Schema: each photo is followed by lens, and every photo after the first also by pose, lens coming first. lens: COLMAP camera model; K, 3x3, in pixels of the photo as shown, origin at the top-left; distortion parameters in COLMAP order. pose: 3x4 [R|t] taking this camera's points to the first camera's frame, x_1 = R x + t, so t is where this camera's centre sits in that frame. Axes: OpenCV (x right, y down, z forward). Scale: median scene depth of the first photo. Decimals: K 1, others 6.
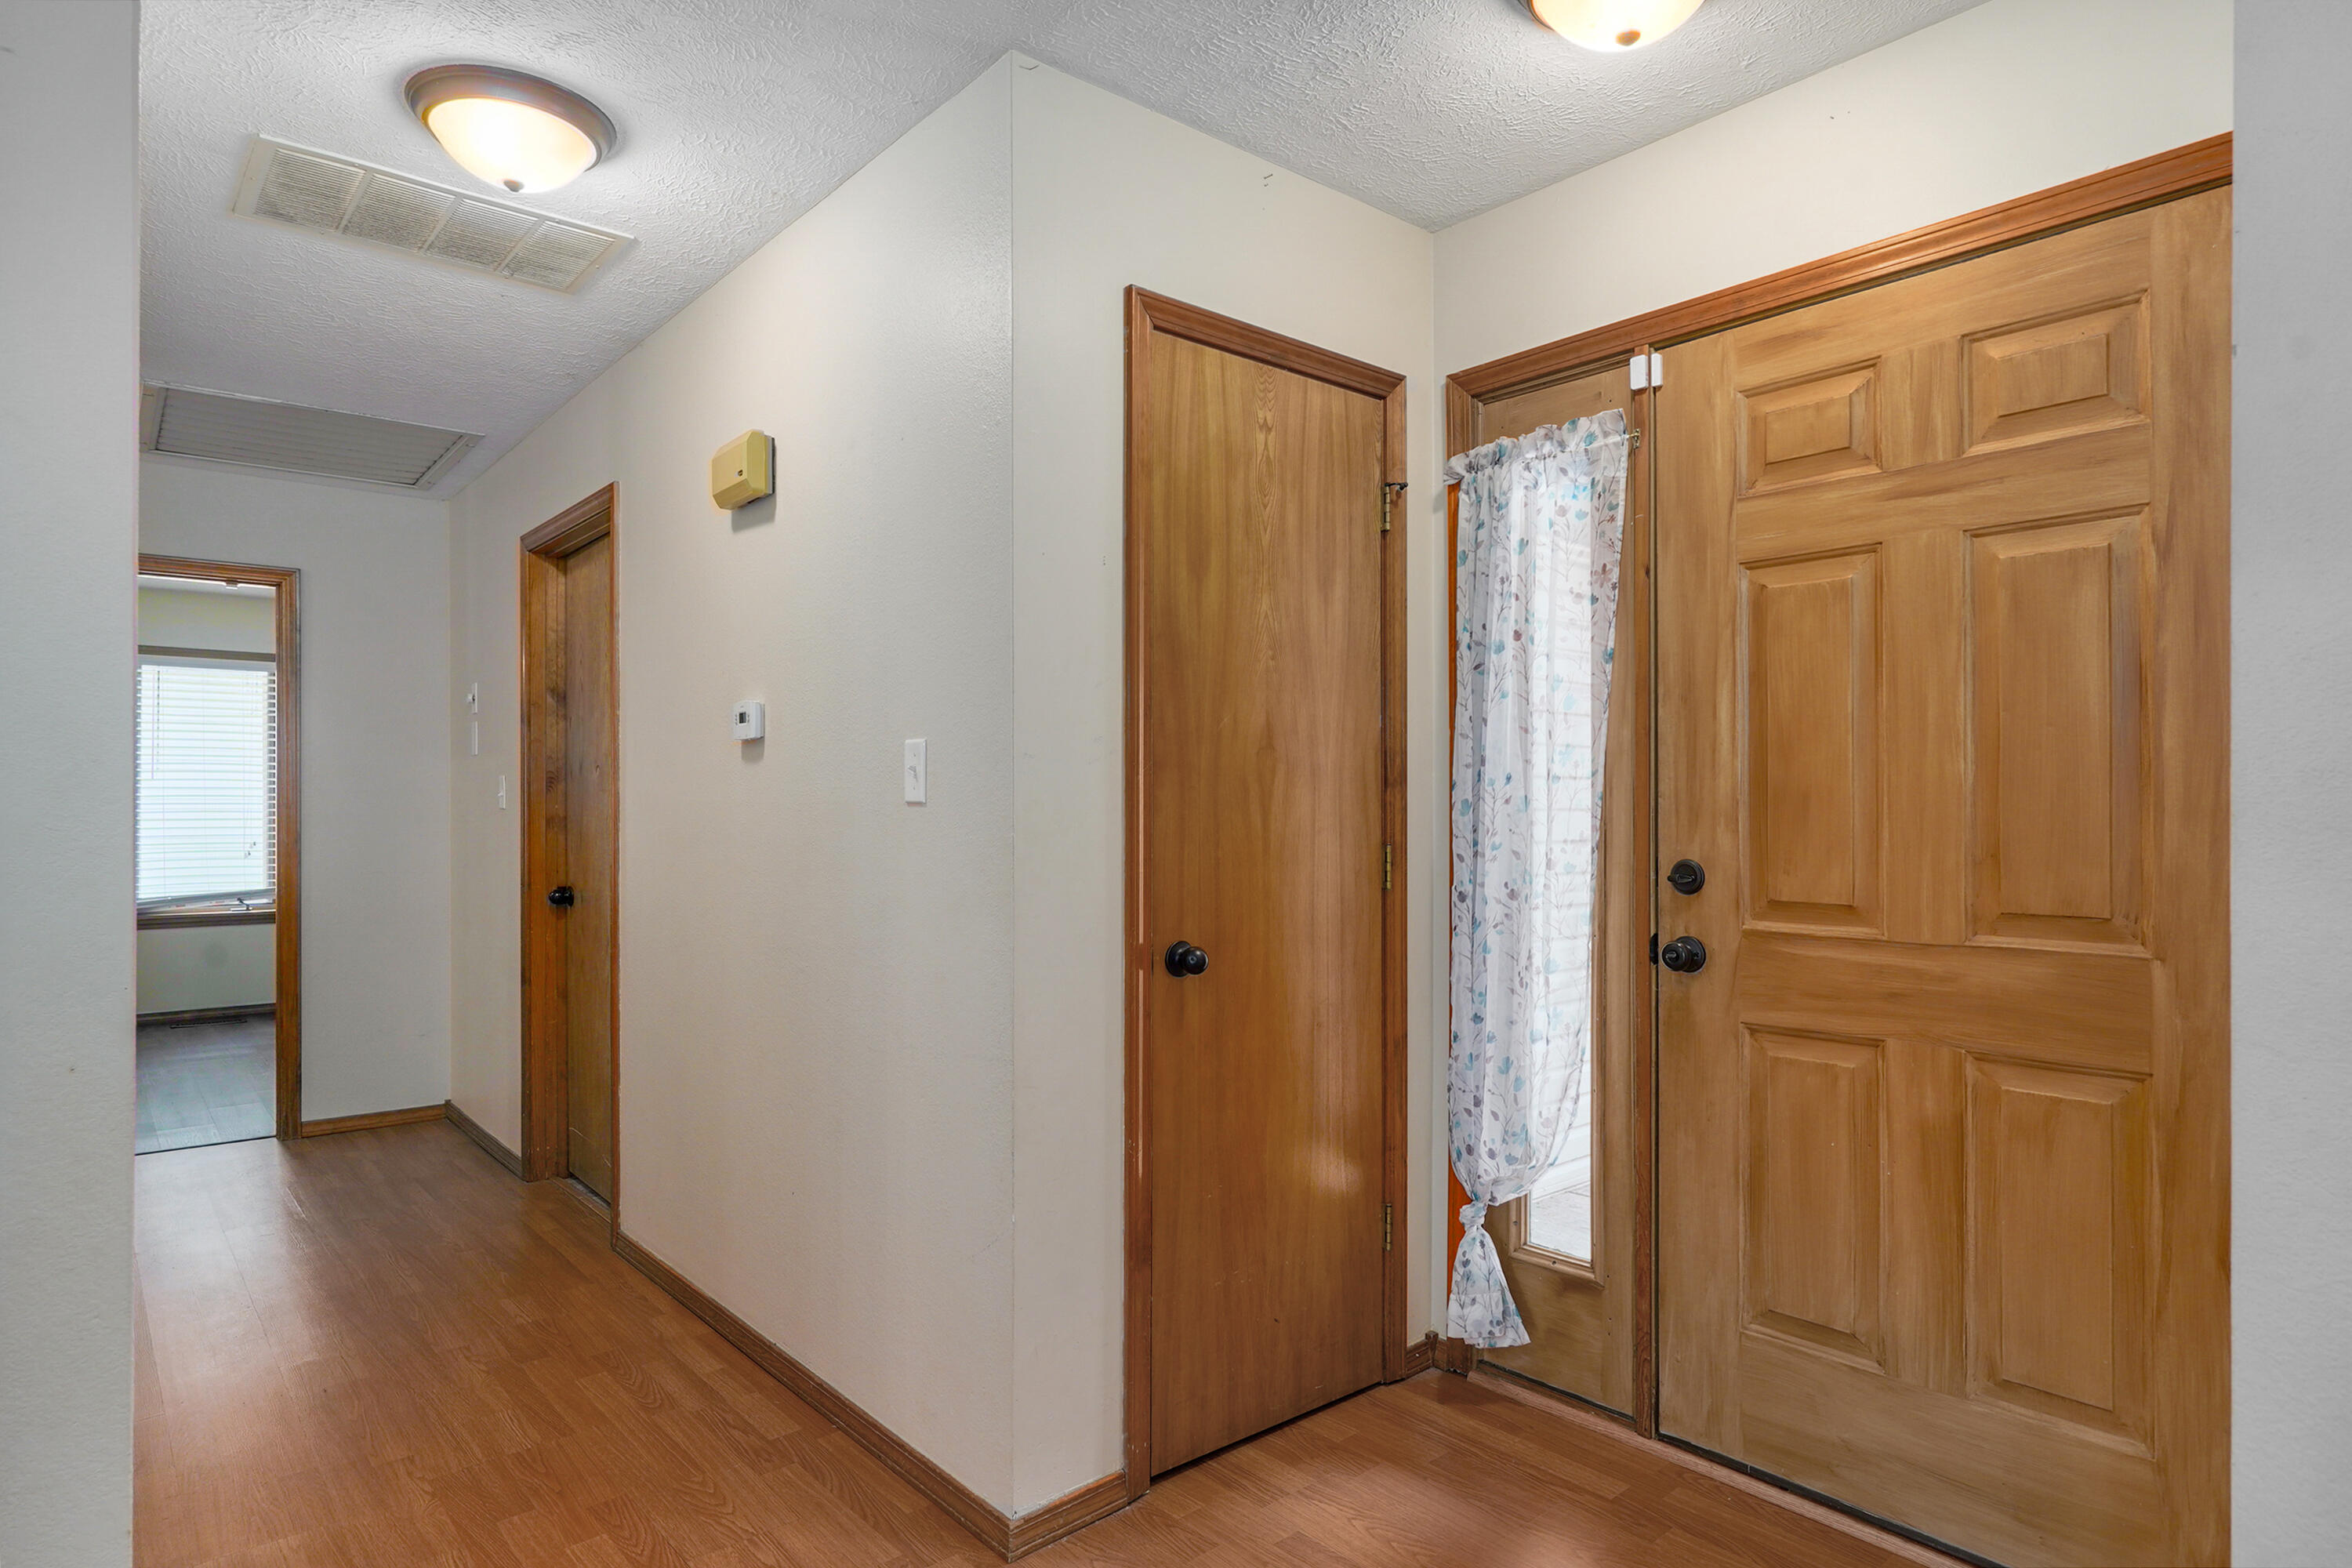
lens RADIAL K [[1282.2, 0, 1220.5], [0, 1282.2, 805.2], [0, 0, 1]] dist [-0.009297, 0.001131]
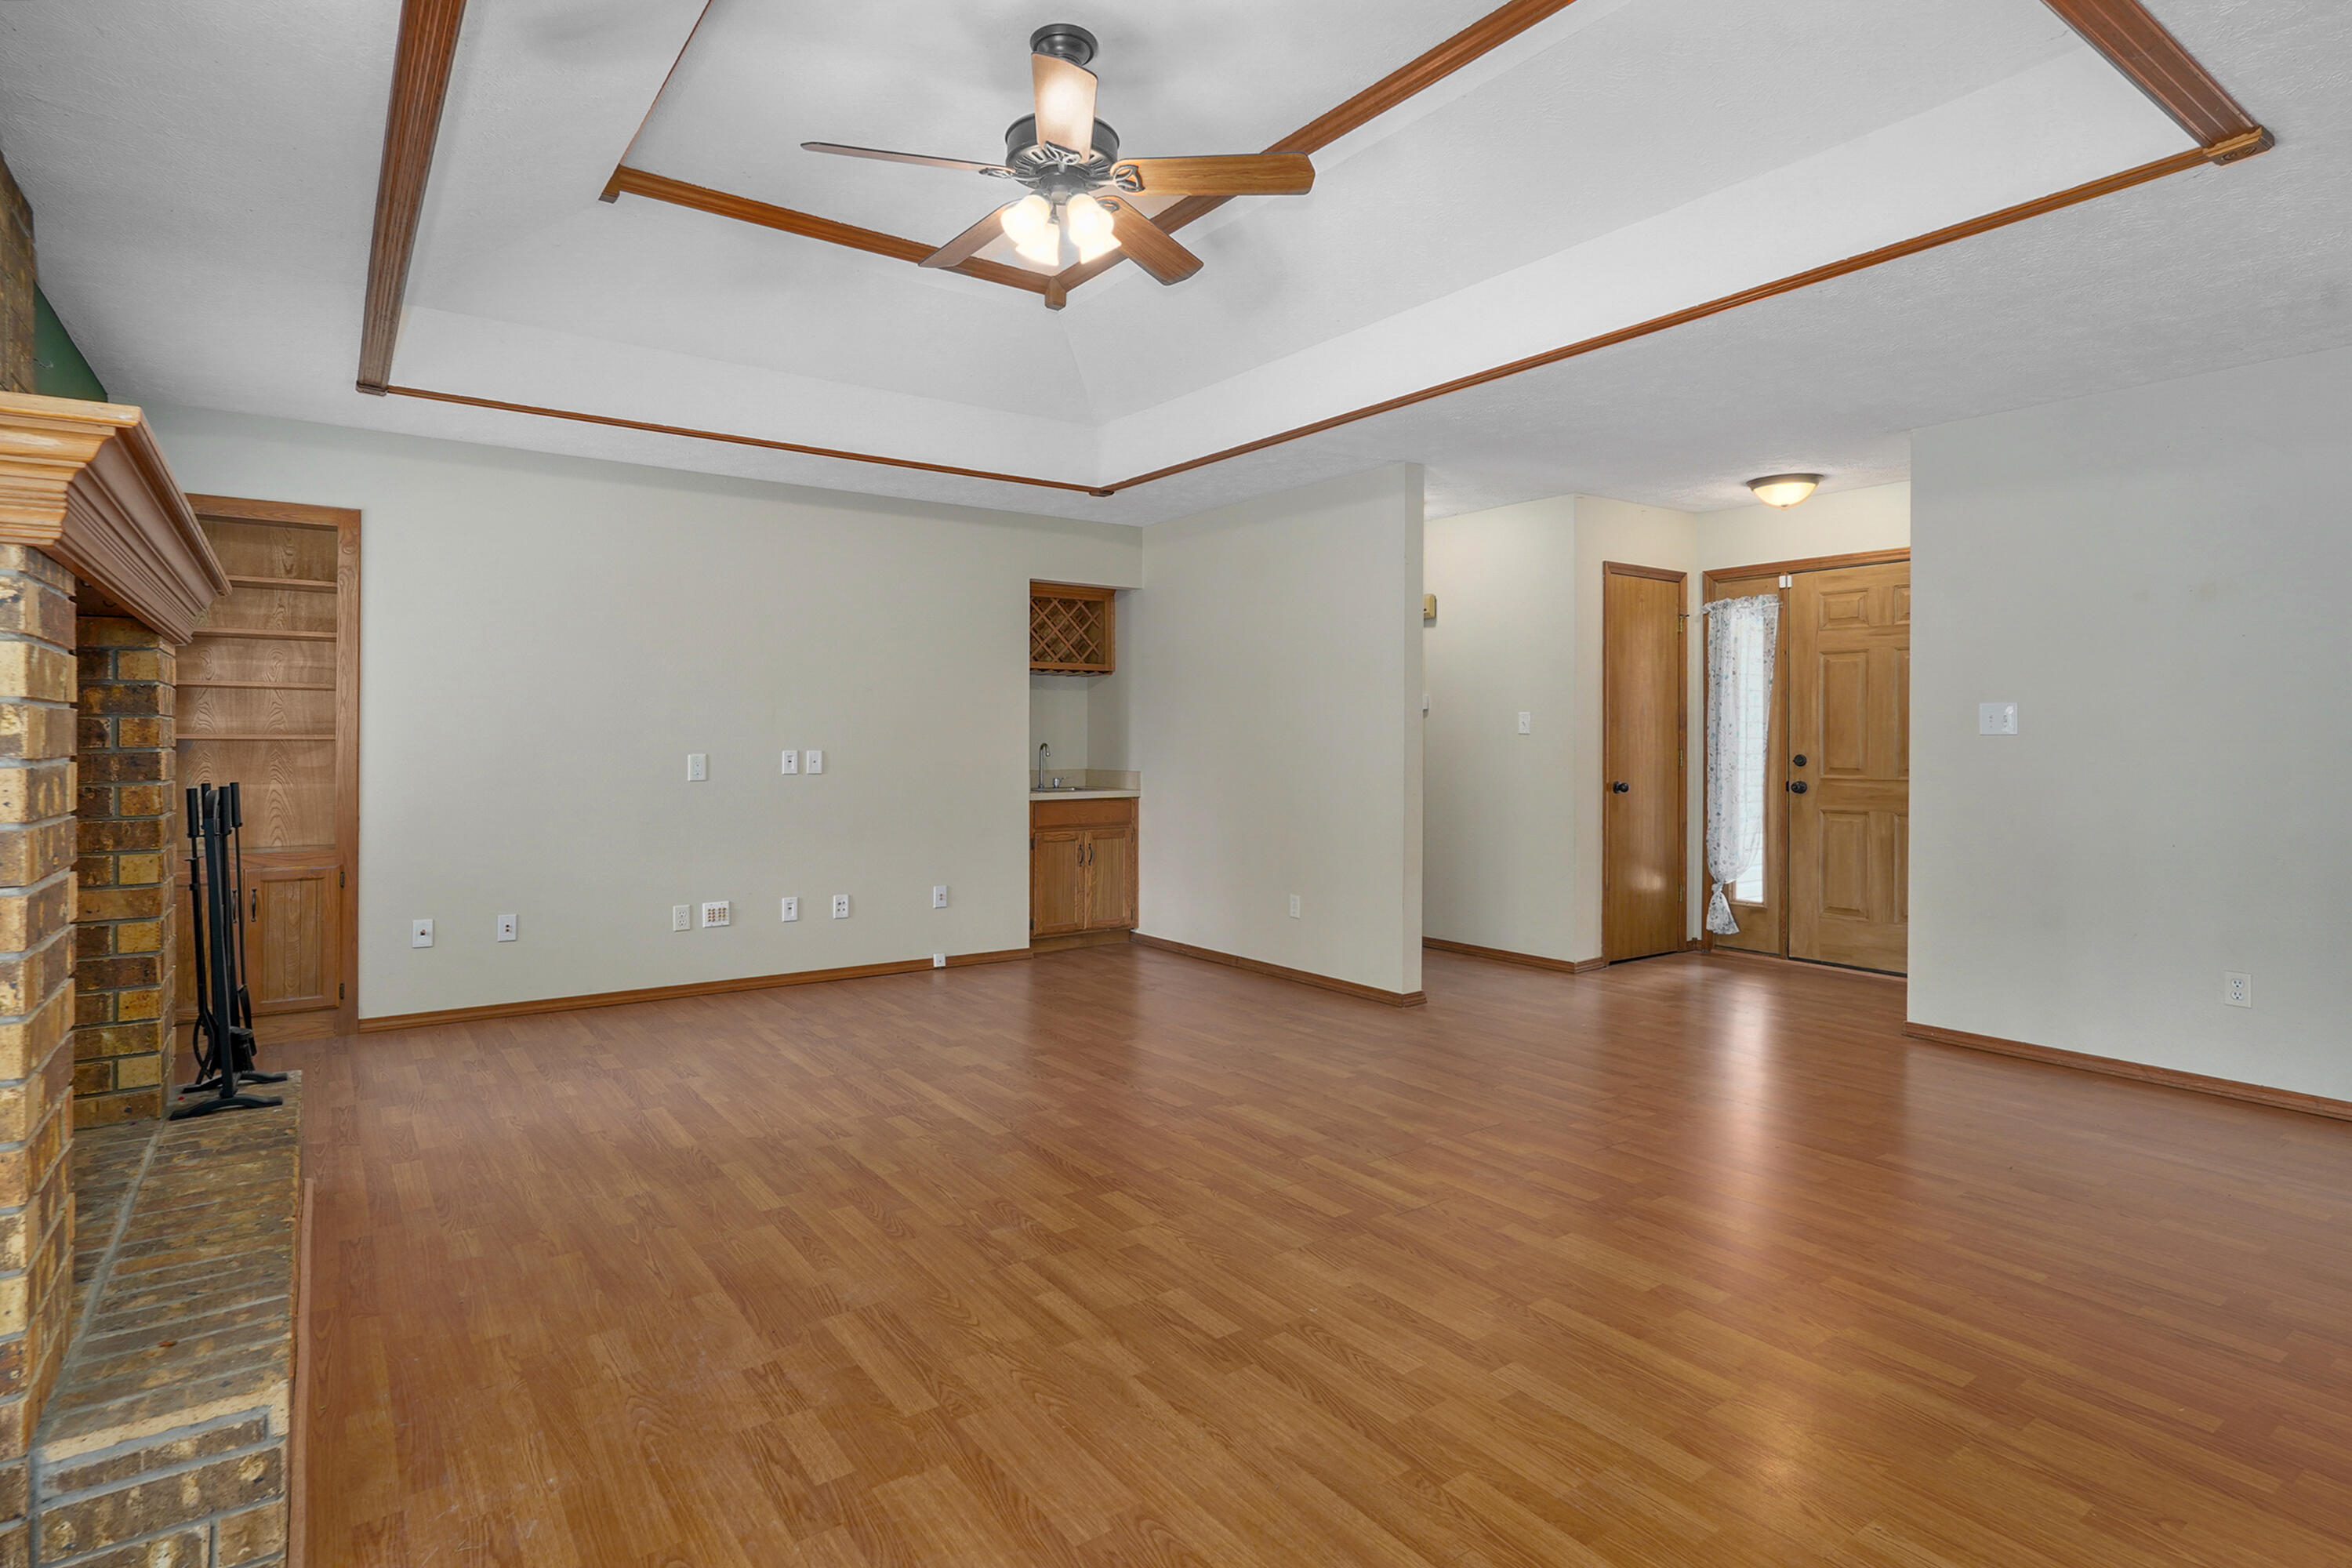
lens RADIAL K [[1166.3, 0, 1202.9], [0, 1166.3, 741.5], [0, 0, 1]] dist [-0.013809, 0.003973]
pose [[0.995379, 0.005678, -0.095853, -0.663955], [-0.006460, 0.999948, -0.007850, 0.039963], [0.095804, 0.008433, 0.995365, -1.589859]]
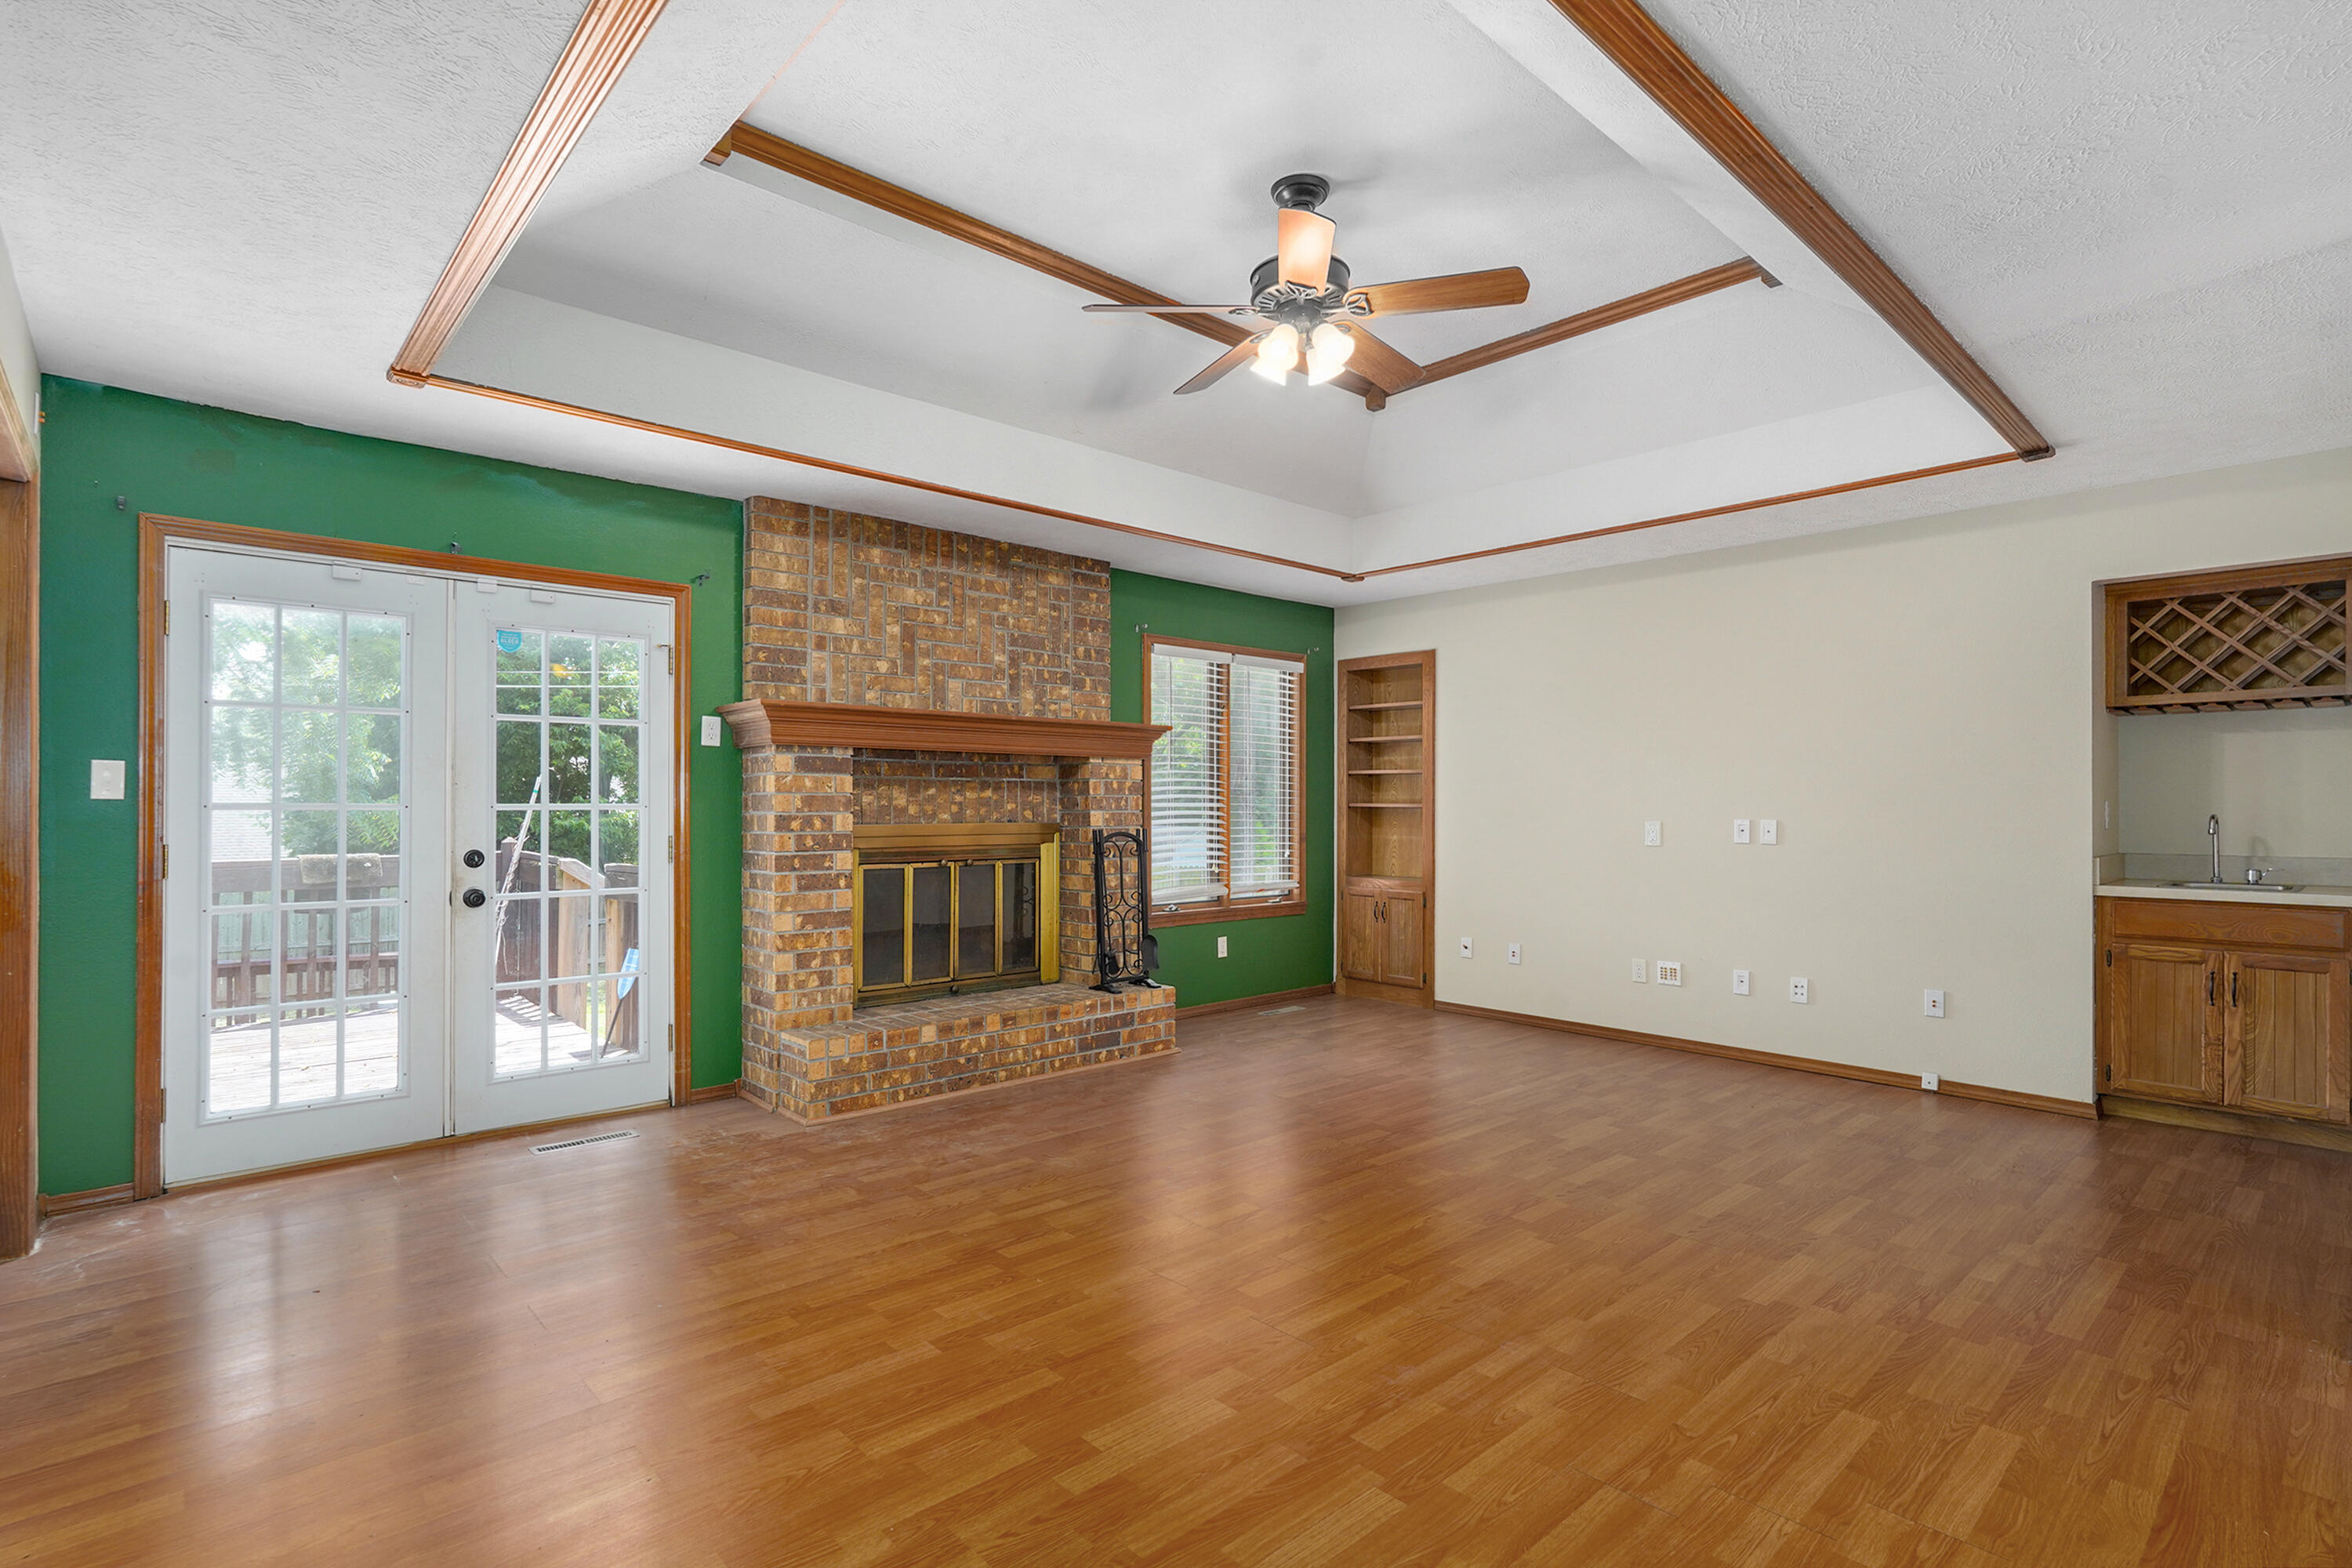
lens RADIAL K [[1166.3, 0, 1189.2], [0, 1166.3, 785.2], [0, 0, 1]] dist [-0.013809, 0.003973]
pose [[0.016578, -0.013367, -0.999773, 0.452283], [-0.012986, 0.999823, -0.013583, 0.024833], [0.999778, 0.013209, 0.016402, -0.543616]]
